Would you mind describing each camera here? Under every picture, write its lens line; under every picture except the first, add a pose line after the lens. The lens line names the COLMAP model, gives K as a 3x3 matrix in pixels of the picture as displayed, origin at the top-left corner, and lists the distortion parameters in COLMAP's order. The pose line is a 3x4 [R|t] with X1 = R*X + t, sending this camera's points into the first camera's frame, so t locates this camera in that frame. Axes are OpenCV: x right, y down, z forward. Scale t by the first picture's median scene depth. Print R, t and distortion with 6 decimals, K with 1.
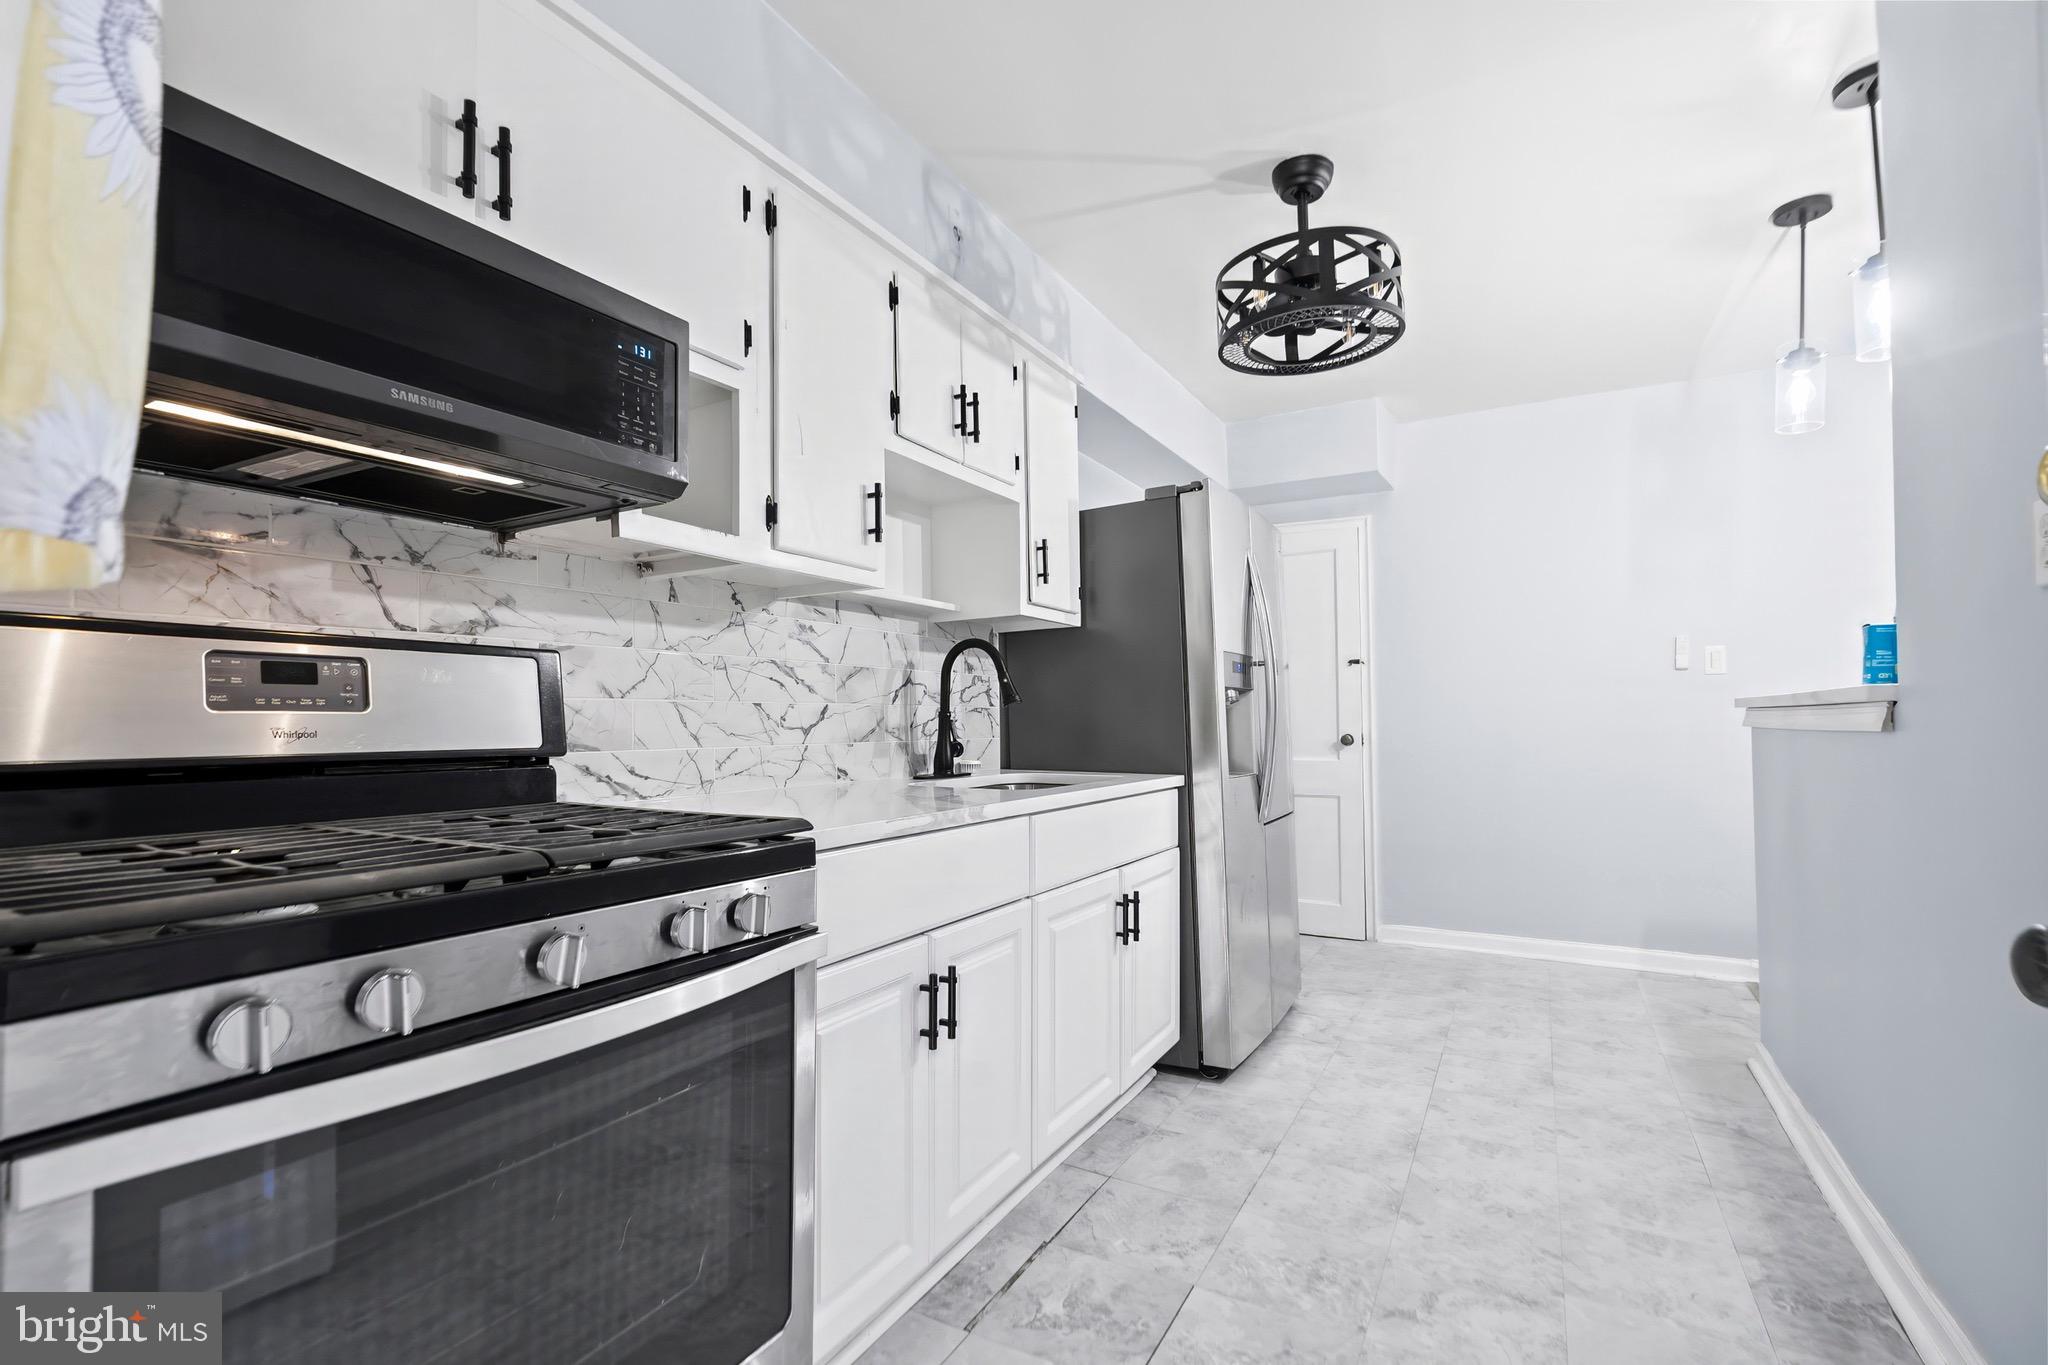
lens RADIAL K [[937.9, 0, 1014.5], [0, 937.9, 691.7], [0, 0, 1]] dist [-0.001809, 0.003415]
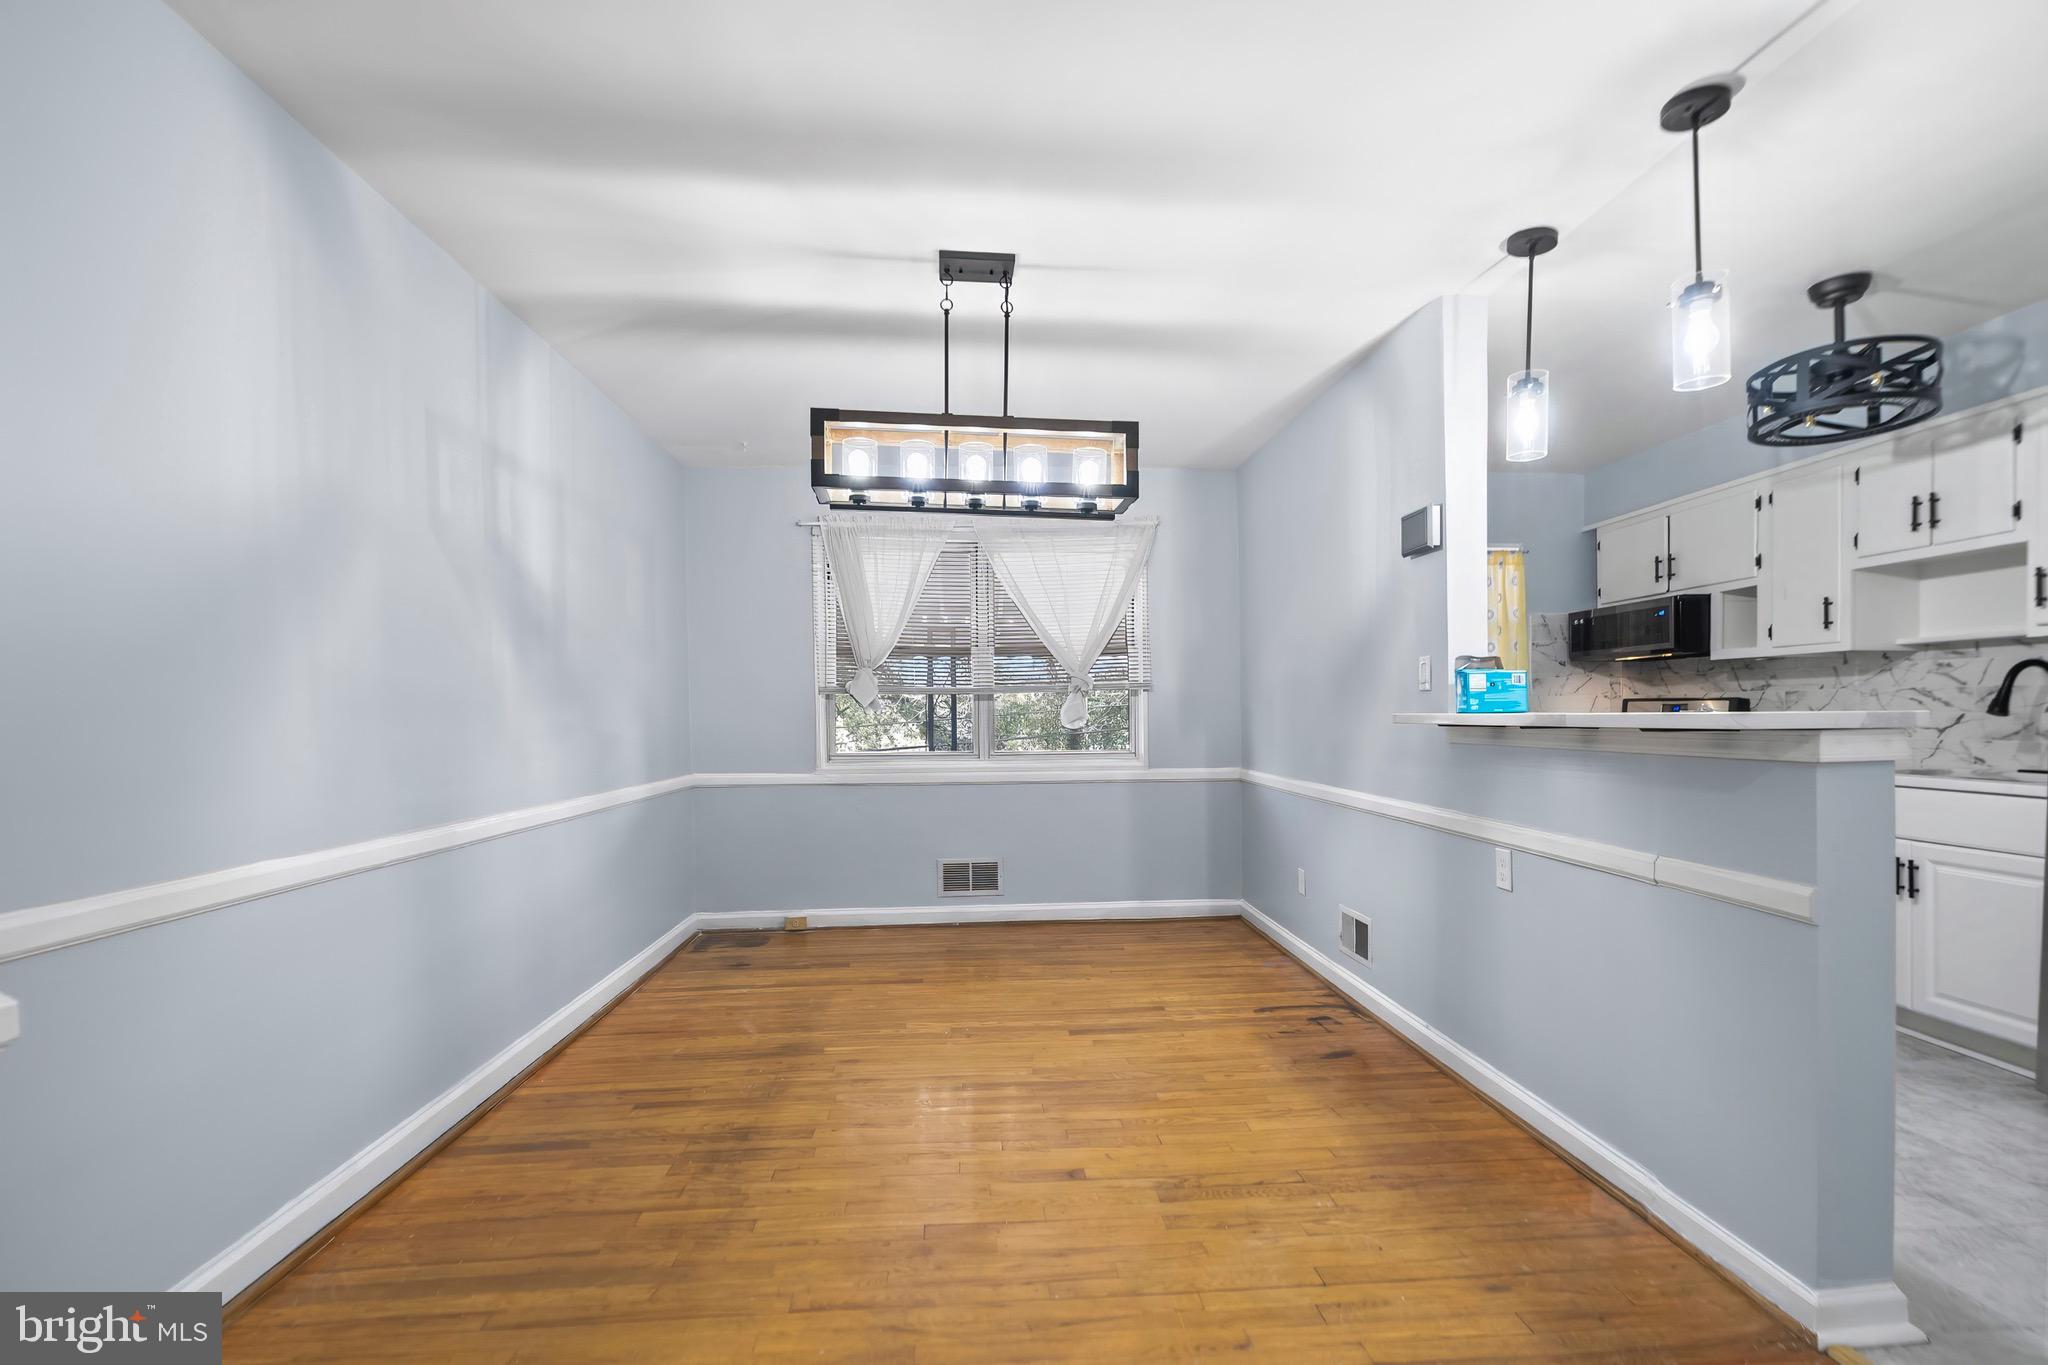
lens RADIAL K [[937.9, 0, 1036.8], [0, 937.9, 709.0], [0, 0, 1]] dist [-0.001809, 0.003415]
pose [[-0.834360, 0.003972, -0.551206, 2.258731], [0.021509, 0.999447, -0.025356, 0.015390], [0.550800, -0.033012, -0.833984, 1.738583]]
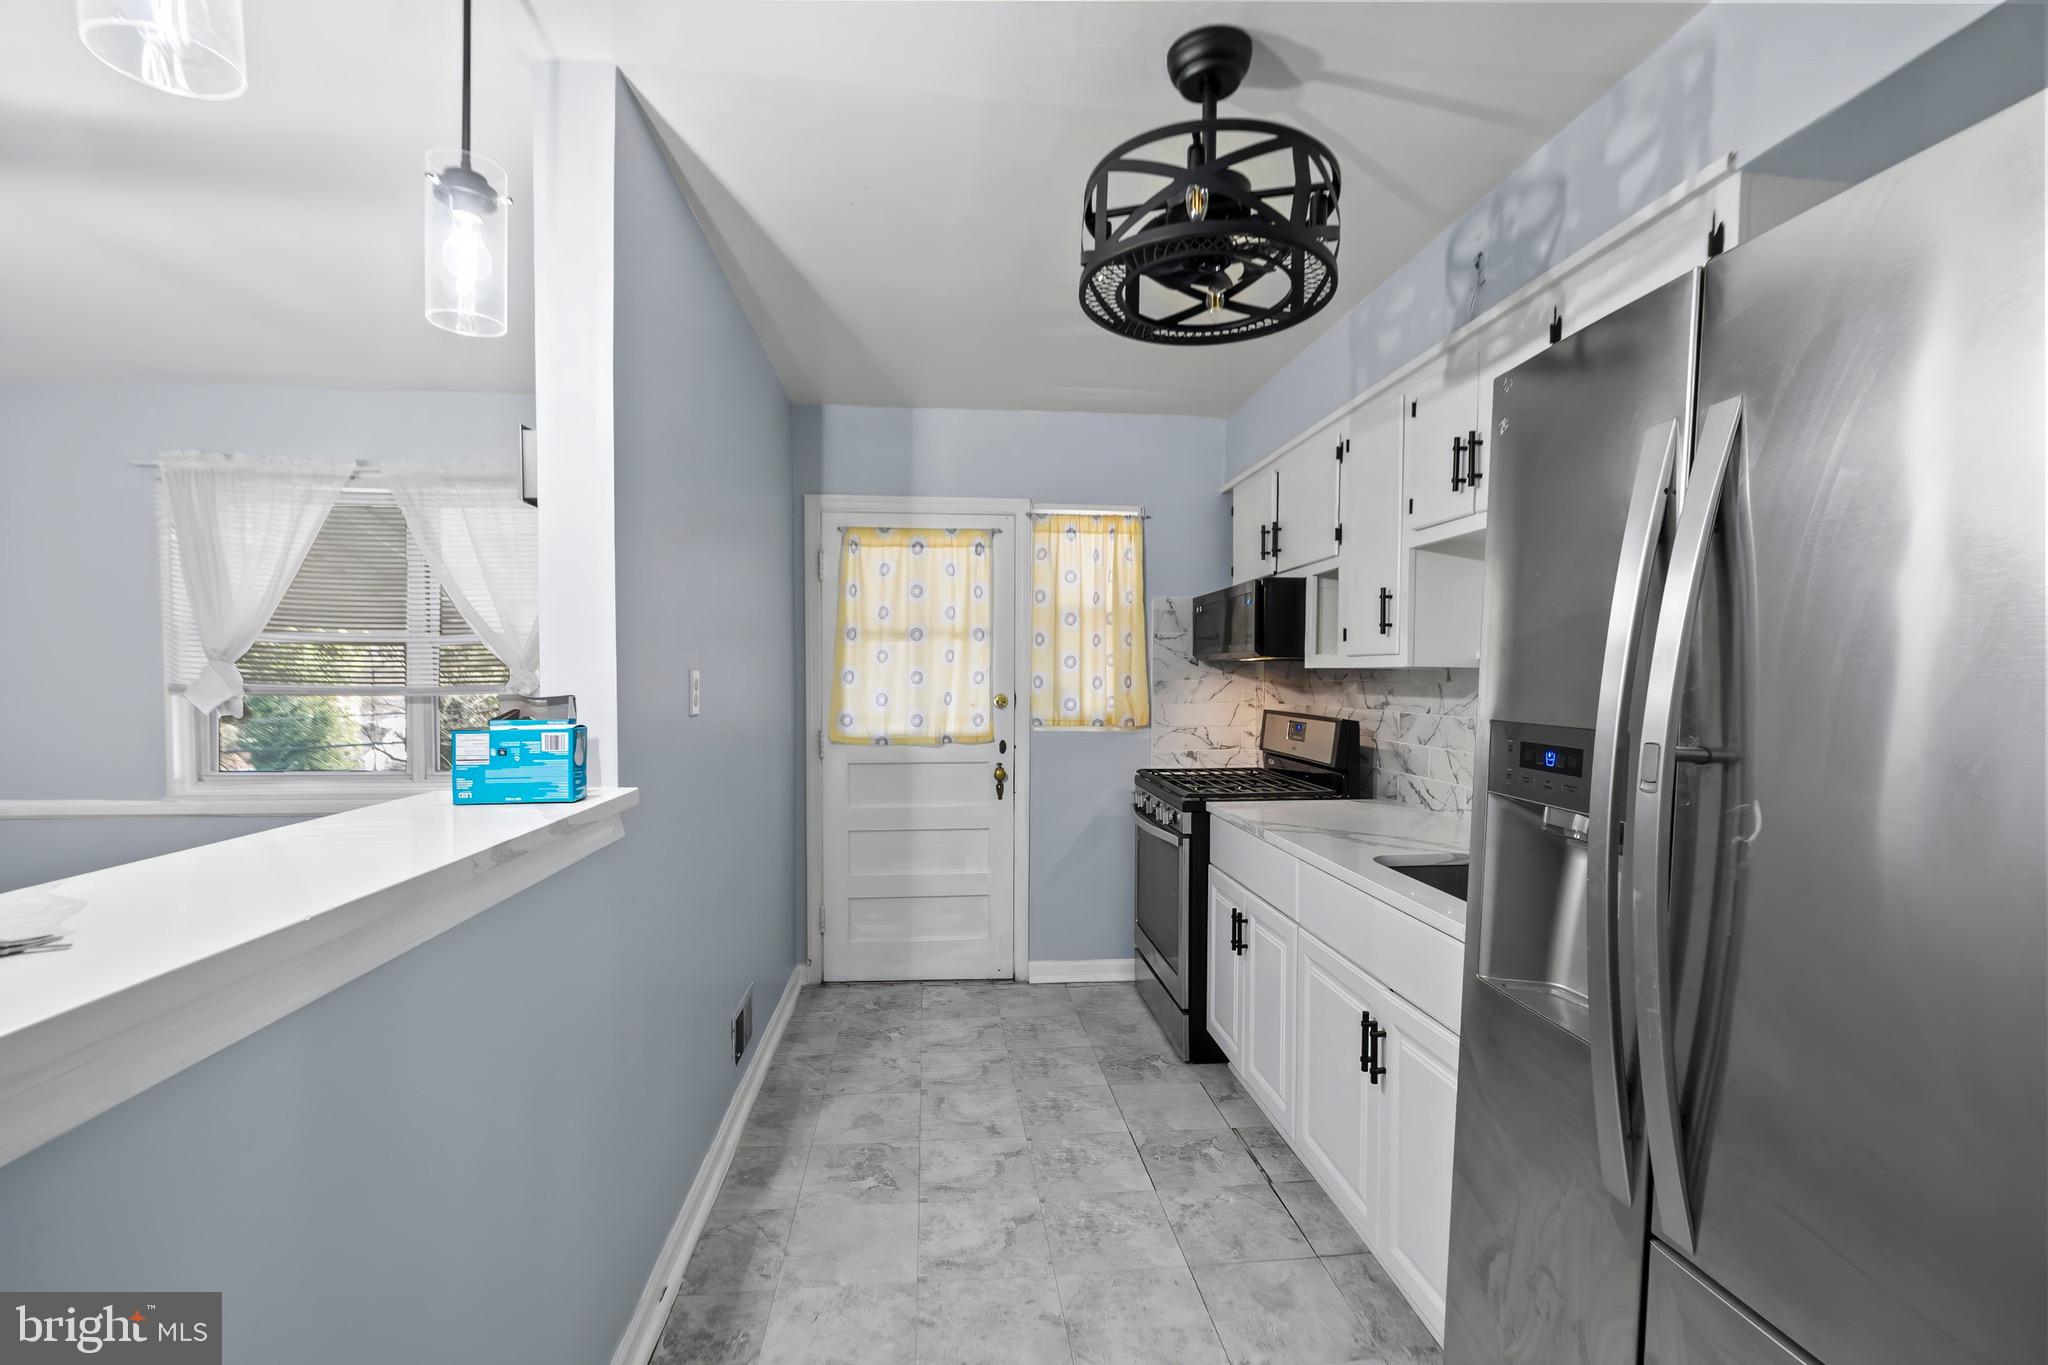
lens RADIAL K [[937.9, 0, 1022.8], [0, 937.9, 686.3], [0, 0, 1]] dist [-0.001809, 0.003415]
pose [[-0.821330, 0.004275, -0.570438, 1.016310], [0.011299, 0.999898, -0.008775, -0.083919], [0.570342, -0.013652, -0.821294, 1.821821]]
